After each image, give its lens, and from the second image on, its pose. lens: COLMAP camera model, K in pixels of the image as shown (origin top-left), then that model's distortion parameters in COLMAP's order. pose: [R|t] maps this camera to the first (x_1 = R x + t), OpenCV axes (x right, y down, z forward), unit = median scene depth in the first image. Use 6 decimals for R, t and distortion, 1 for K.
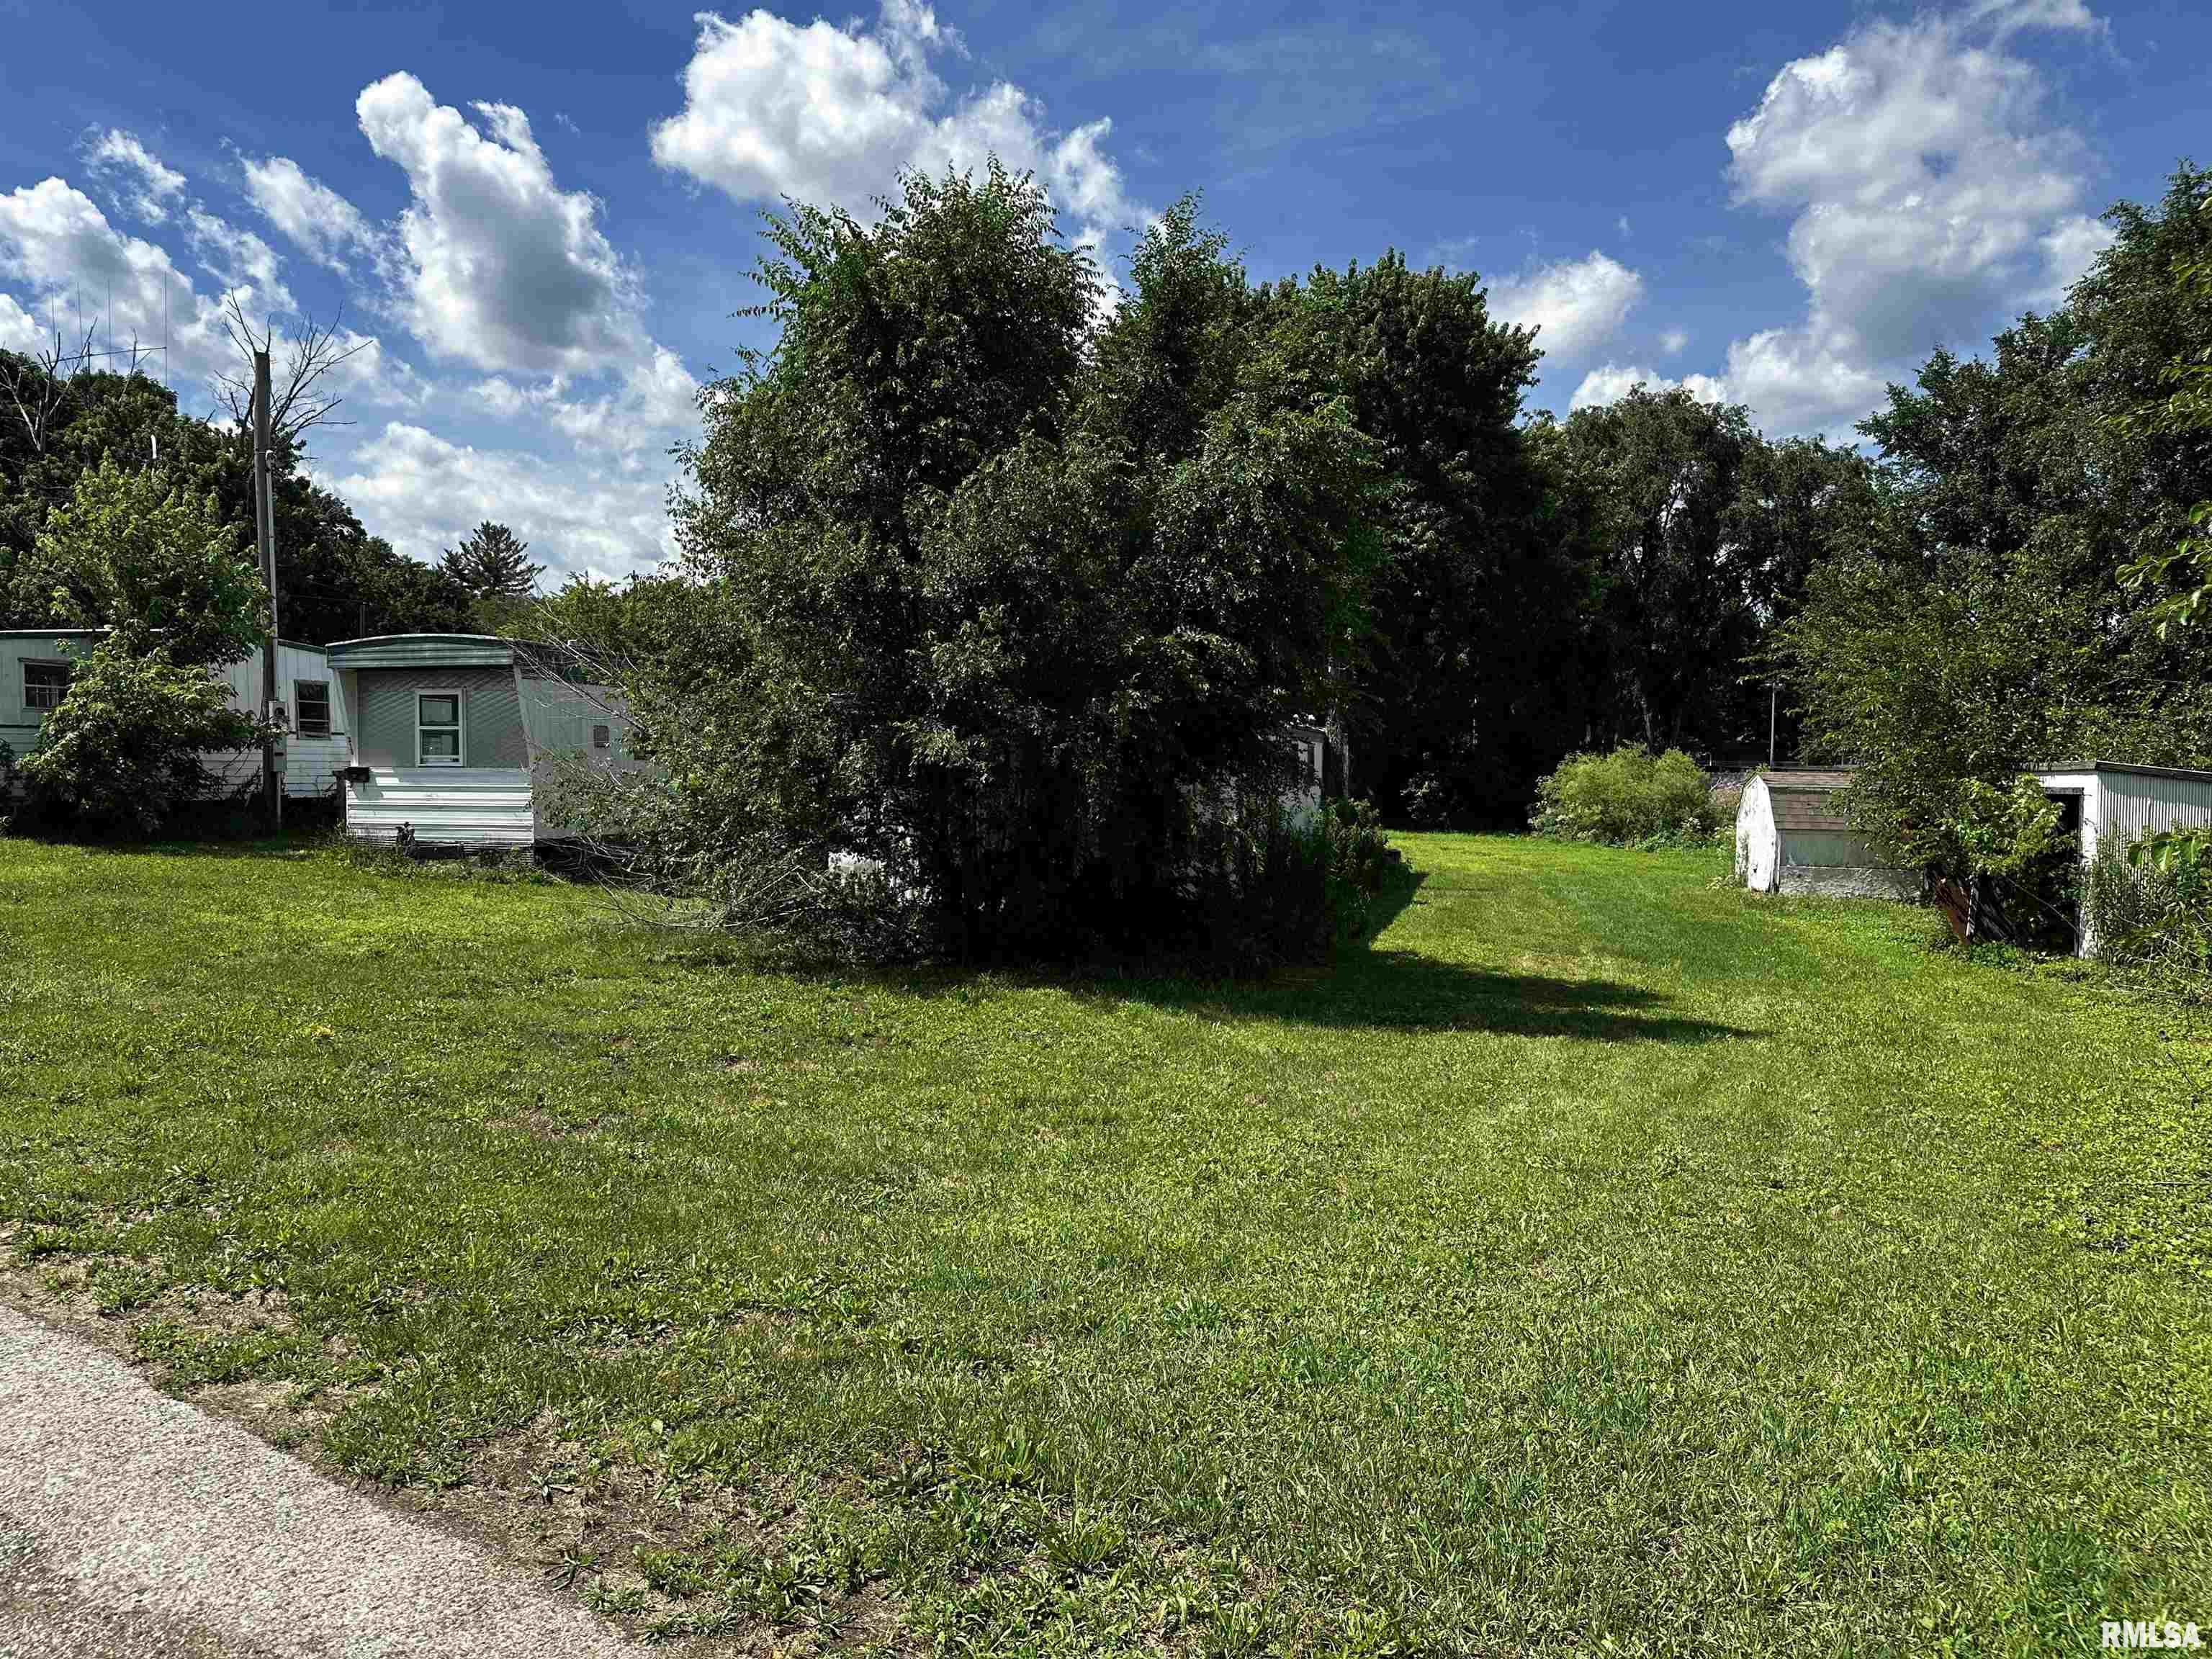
lens RADIAL K [[1569.7, 0, 1137.0], [0, 1569.7, 809.7], [0, 0, 1]] dist [0.060108, -0.094228]
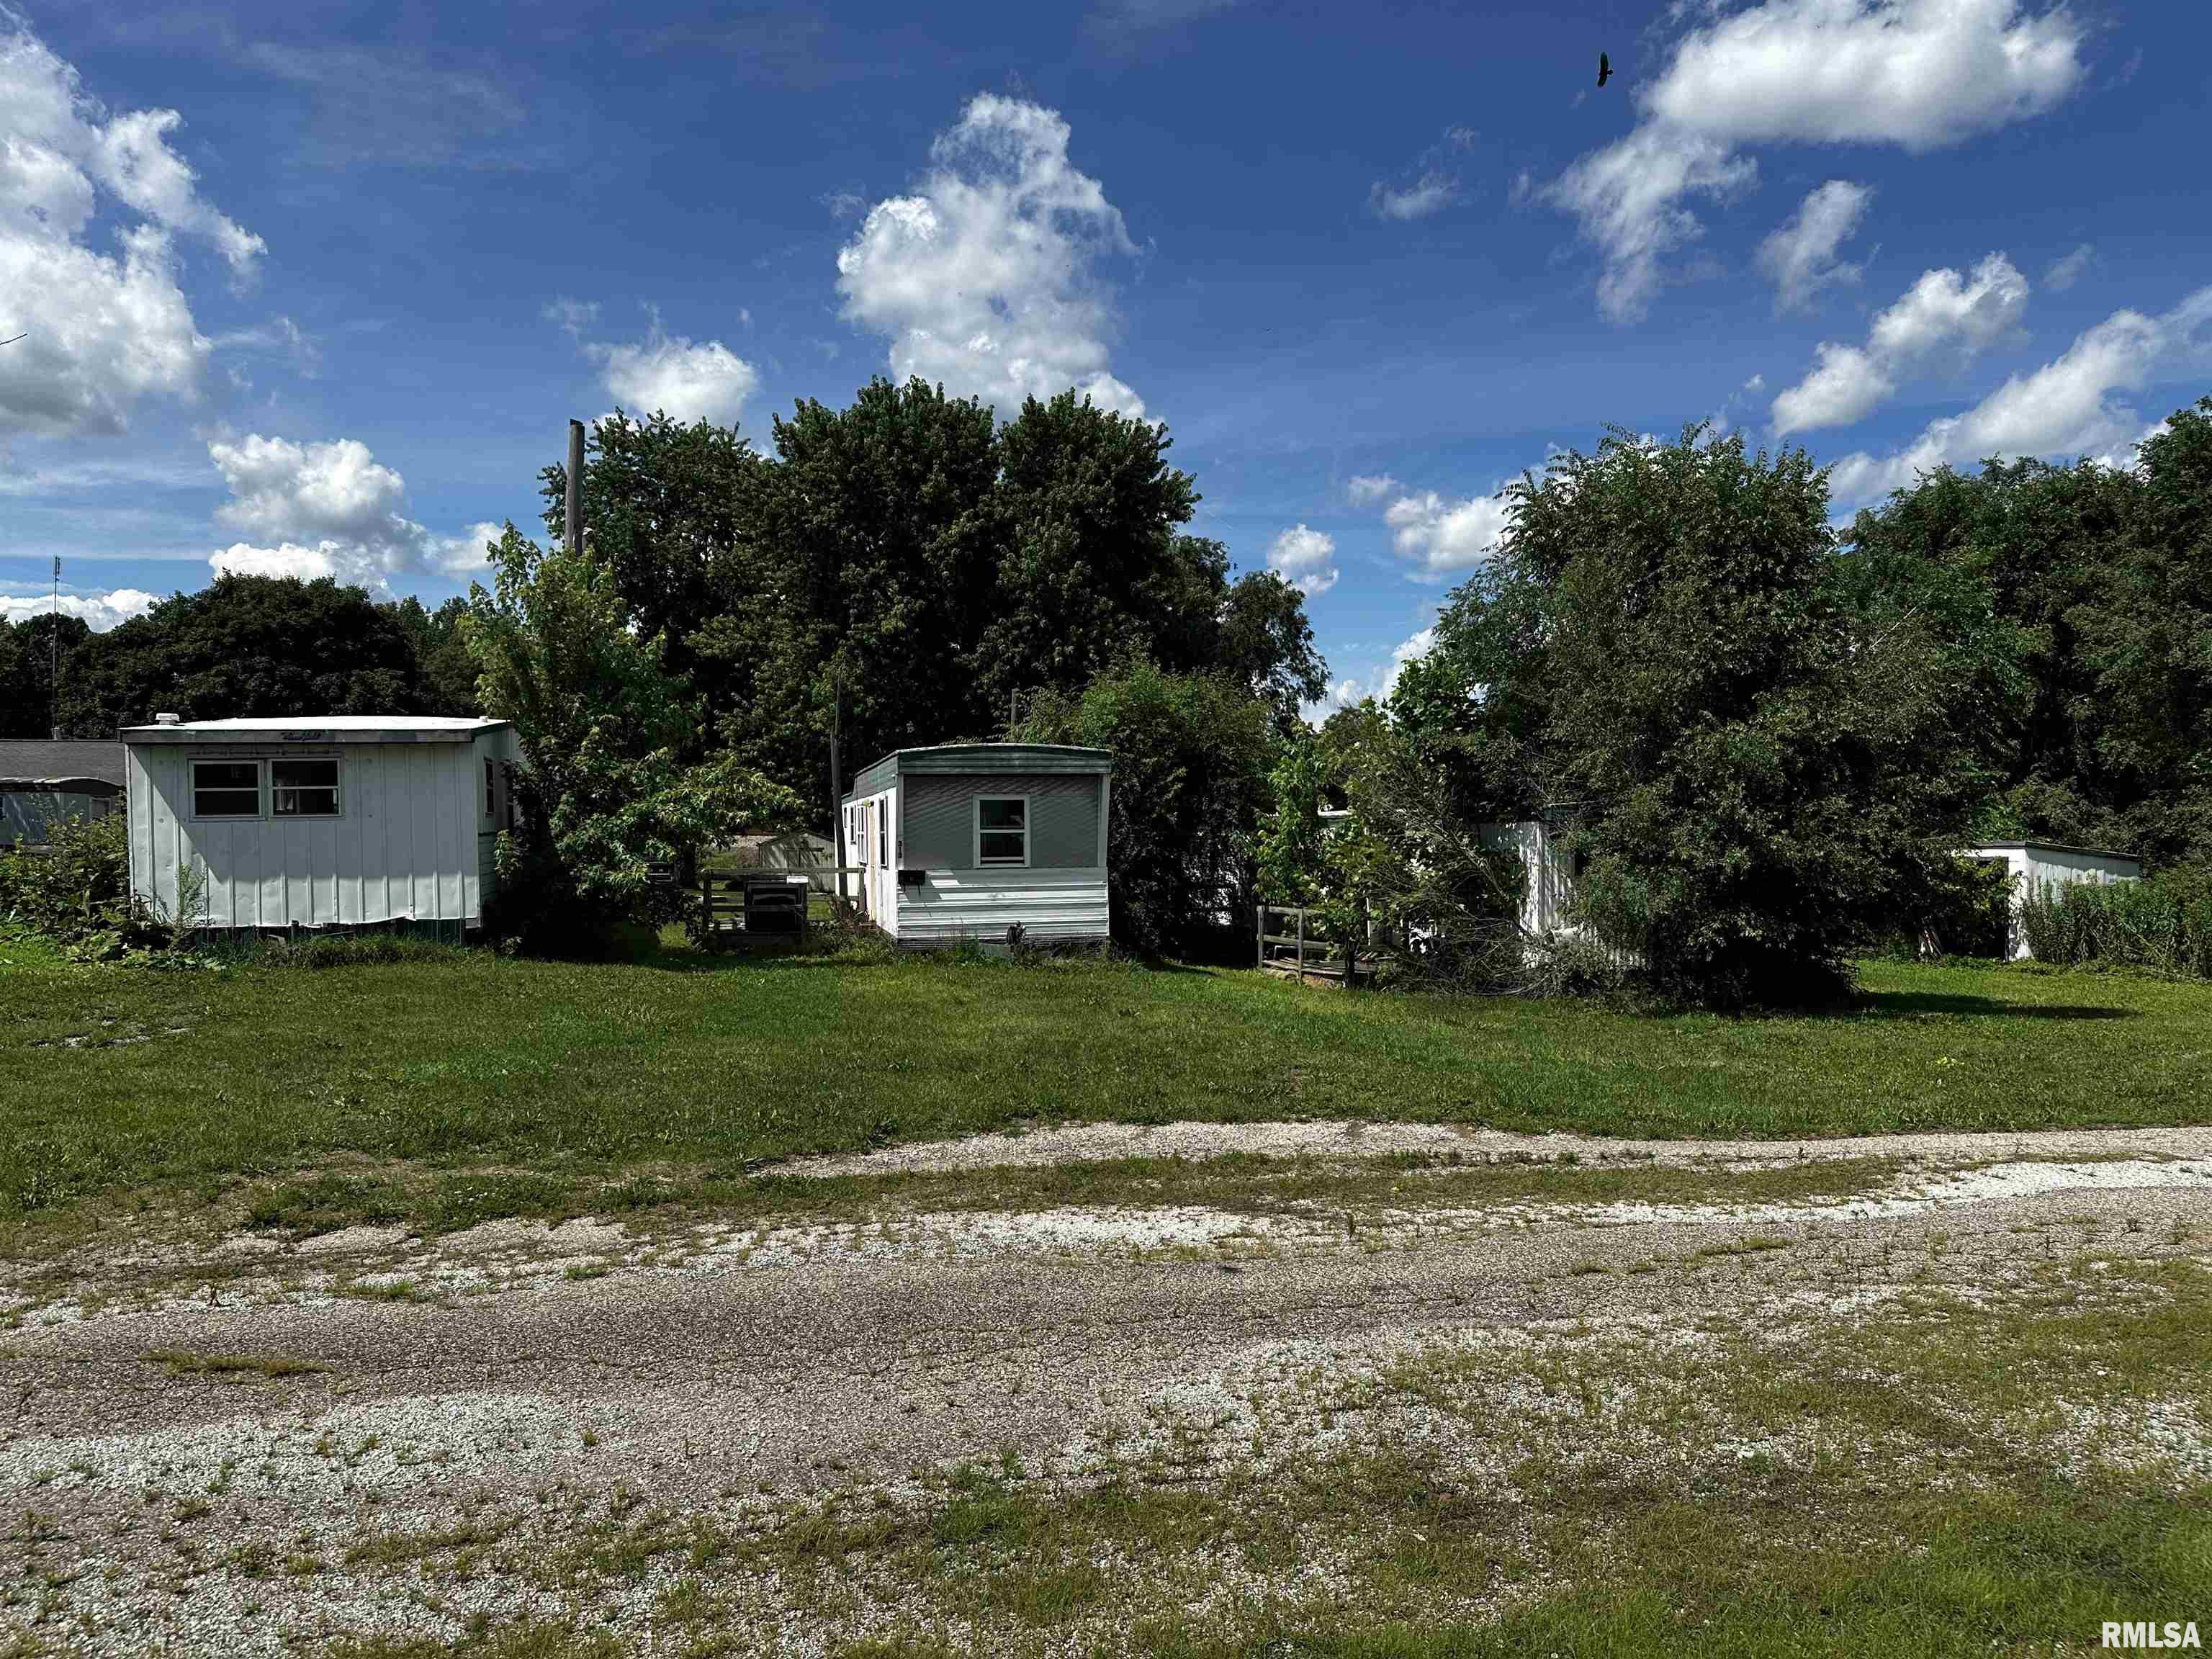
lens RADIAL K [[1540.6, 0, 1106.0], [0, 1540.6, 829.5], [0, 0, 1]] dist [0.028976, -0.056251]
pose [[0.854096, -0.012404, 0.519967, -0.802248], [0.026875, 0.999433, -0.020303, -0.026461], [-0.519421, 0.031314, 0.853945, 0.077255]]
